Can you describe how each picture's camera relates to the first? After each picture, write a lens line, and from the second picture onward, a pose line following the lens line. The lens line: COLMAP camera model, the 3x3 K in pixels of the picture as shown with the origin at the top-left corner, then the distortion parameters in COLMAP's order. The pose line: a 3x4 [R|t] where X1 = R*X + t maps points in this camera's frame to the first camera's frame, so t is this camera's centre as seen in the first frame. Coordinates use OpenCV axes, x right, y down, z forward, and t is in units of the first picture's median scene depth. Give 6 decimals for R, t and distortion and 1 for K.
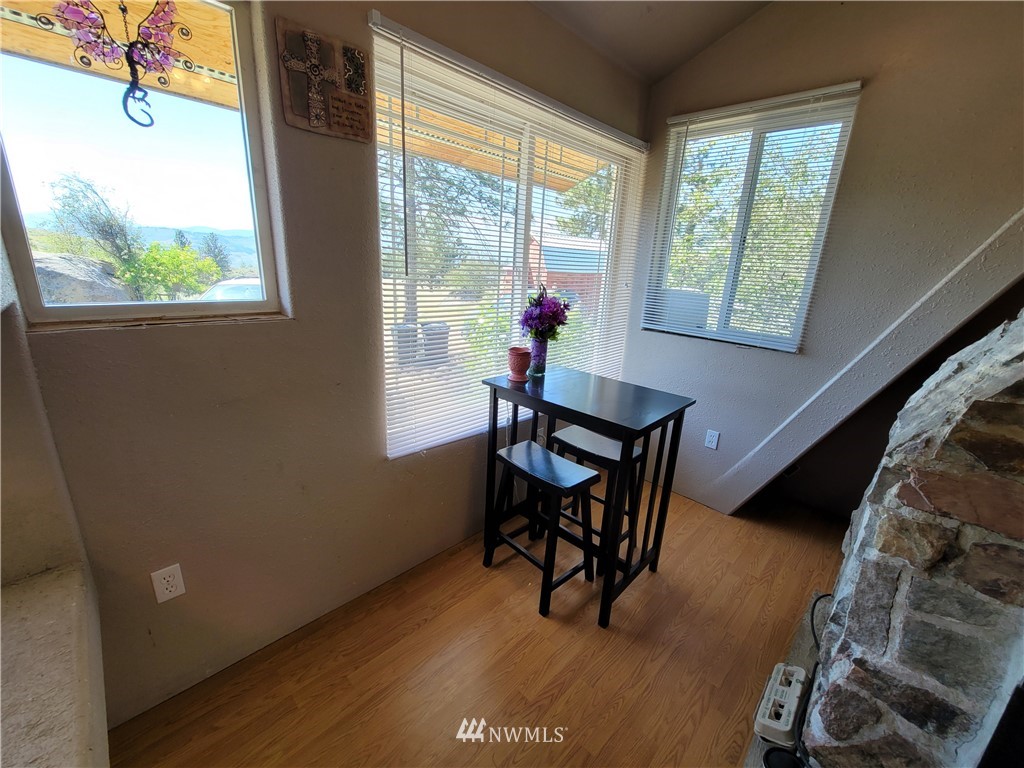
lens RADIAL K [[419.5, 0, 517.1], [0, 419.5, 383.7], [0, 0, 1]] dist [-0.007610, 0.002898]
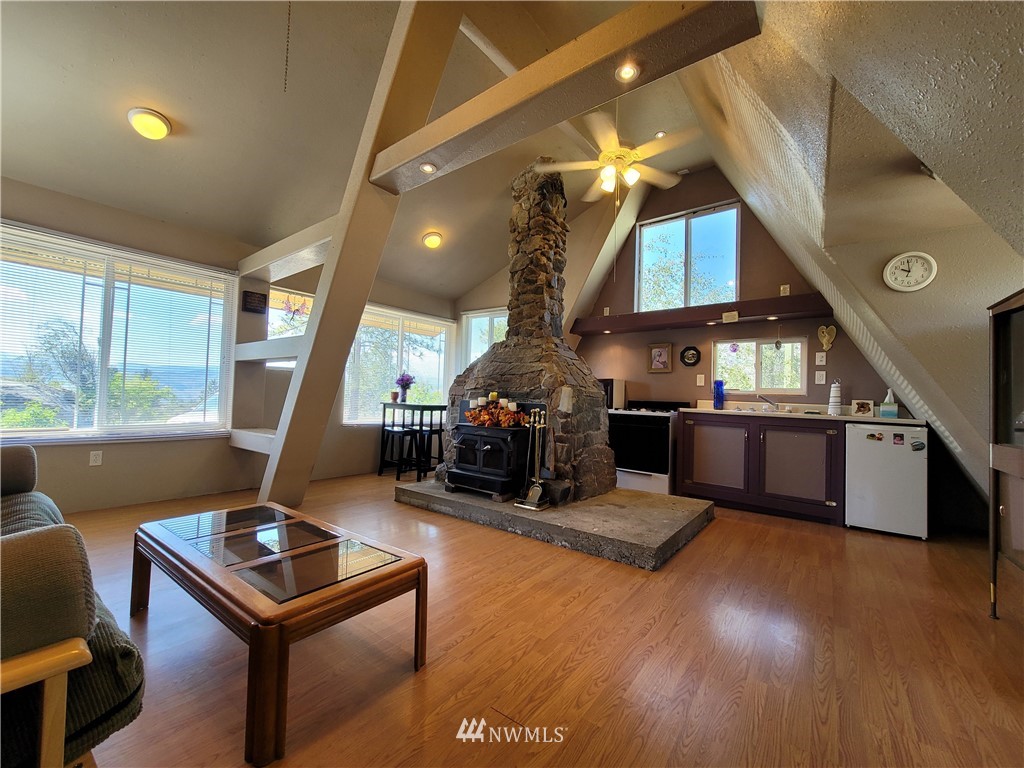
lens RADIAL K [[419.5, 0, 517.1], [0, 419.5, 383.7], [0, 0, 1]] dist [-0.007610, 0.002898]
pose [[0.991851, -0.013282, 0.126713, 0.456174], [0.050695, 0.953573, -0.296864, 0.729841], [-0.116887, 0.300868, 0.946475, -1.723796]]
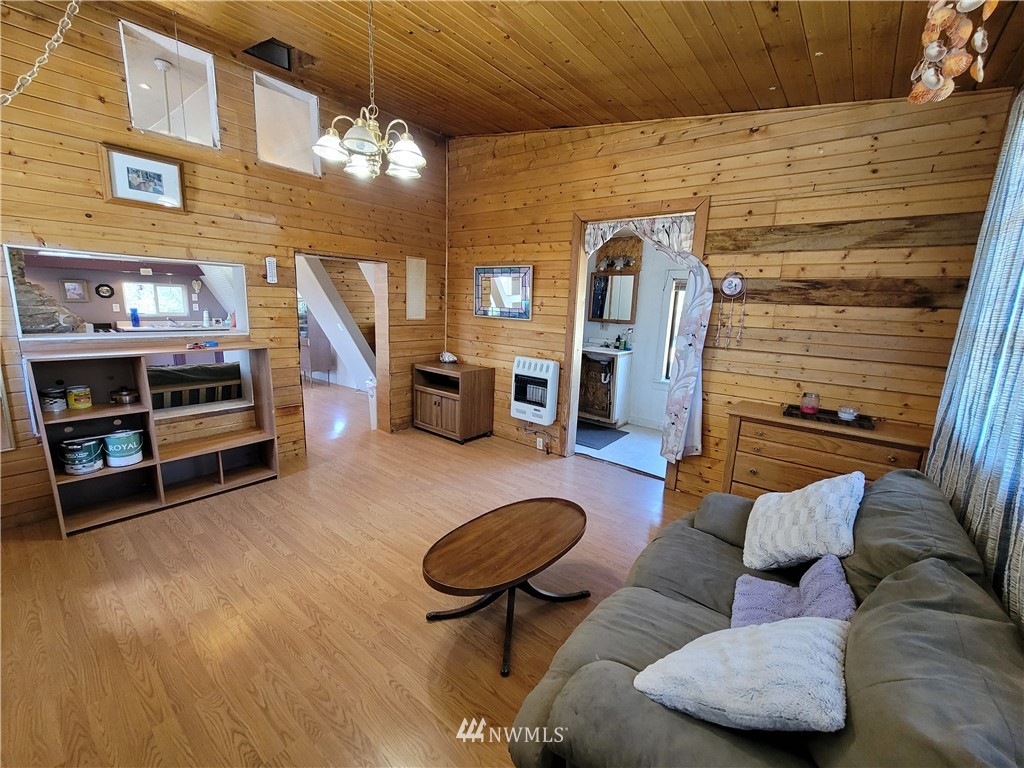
lens RADIAL K [[419.5, 0, 517.1], [0, 419.5, 383.7], [0, 0, 1]] dist [-0.007610, 0.002898]
pose [[-0.107117, -0.236084, 0.965811, -2.216093], [0.240634, 0.936363, 0.255575, 0.571494], [-0.964687, 0.259784, -0.043490, -2.586886]]
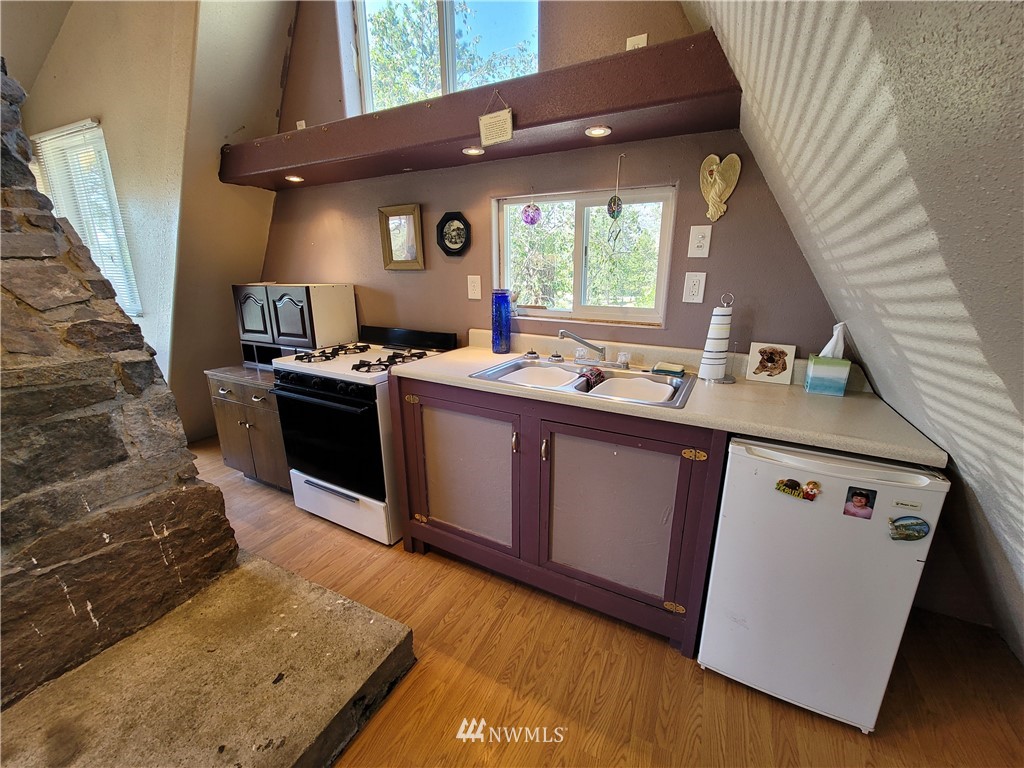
lens RADIAL K [[419.5, 0, 517.1], [0, 419.5, 383.7], [0, 0, 1]] dist [-0.007610, 0.002898]
pose [[0.947784, -0.130916, 0.290802, 1.559731], [0.130536, 0.991225, 0.020795, 0.299076], [-0.290972, 0.018251, 0.956557, -0.695258]]
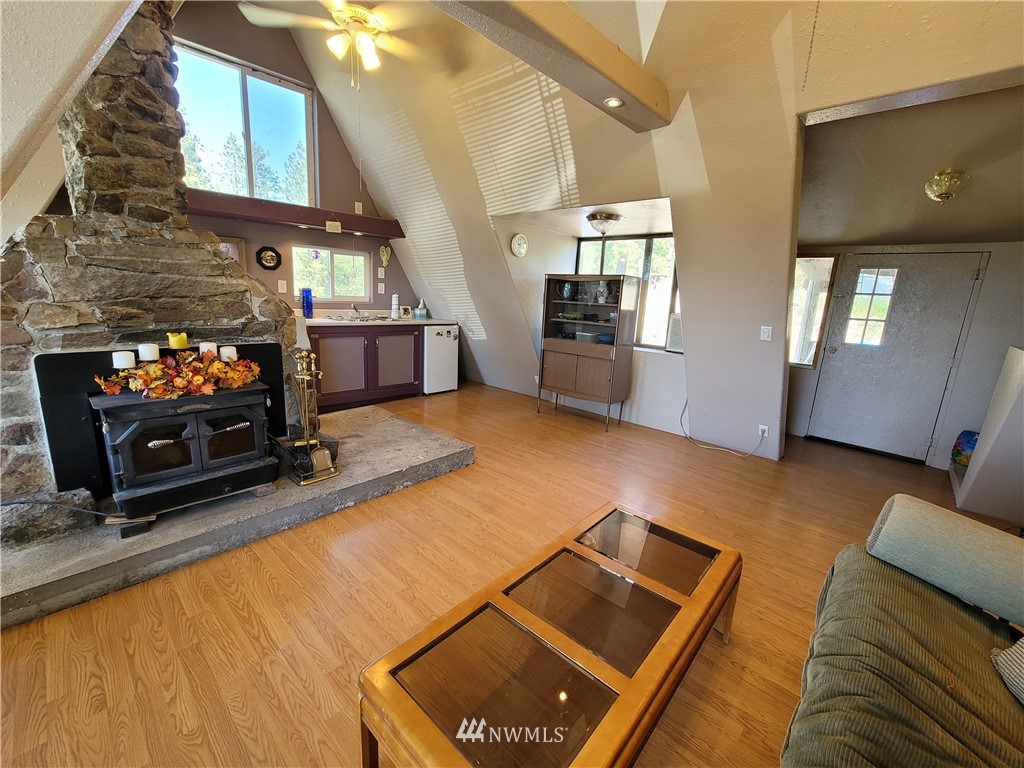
lens RADIAL K [[419.5, 0, 517.1], [0, 419.5, 383.7], [0, 0, 1]] dist [-0.007610, 0.002898]
pose [[-0.029365, -0.262317, 0.964535, -0.502412], [0.228641, 0.937605, 0.261954, 0.229218], [-0.973068, 0.228224, 0.032444, -0.724923]]
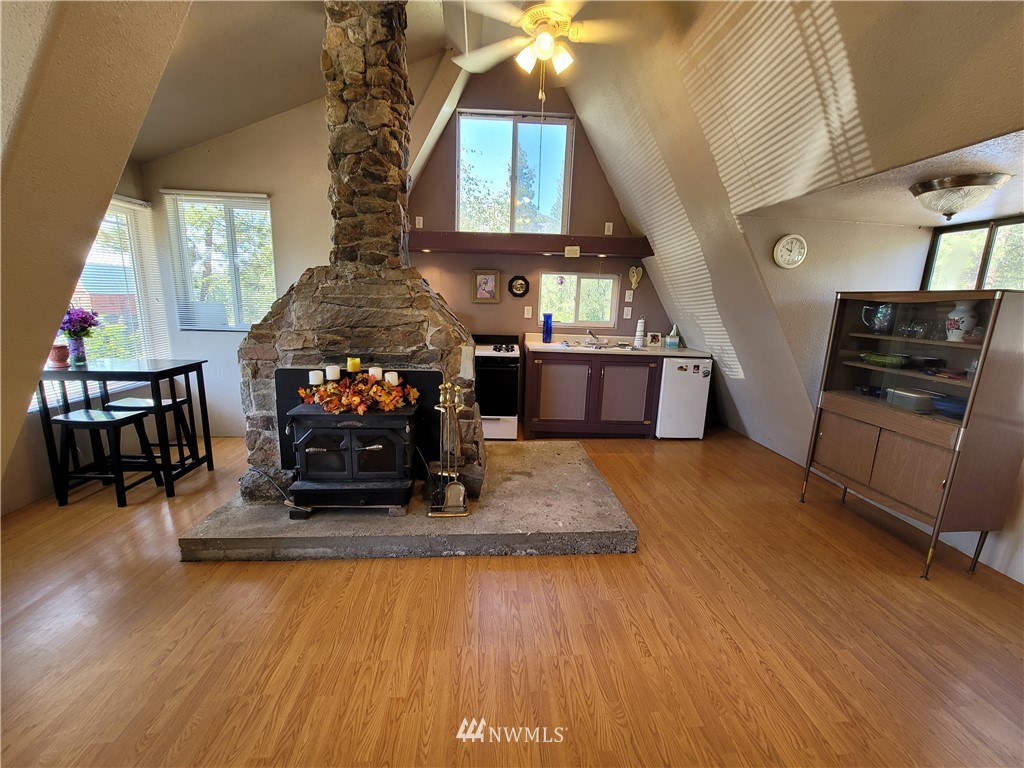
lens RADIAL K [[419.5, 0, 517.1], [0, 419.5, 383.7], [0, 0, 1]] dist [-0.007610, 0.002898]
pose [[0.660794, -0.179694, 0.728739, -0.015023], [0.210284, 0.976357, 0.050075, 0.304095], [-0.720508, 0.120153, 0.682958, -1.075332]]
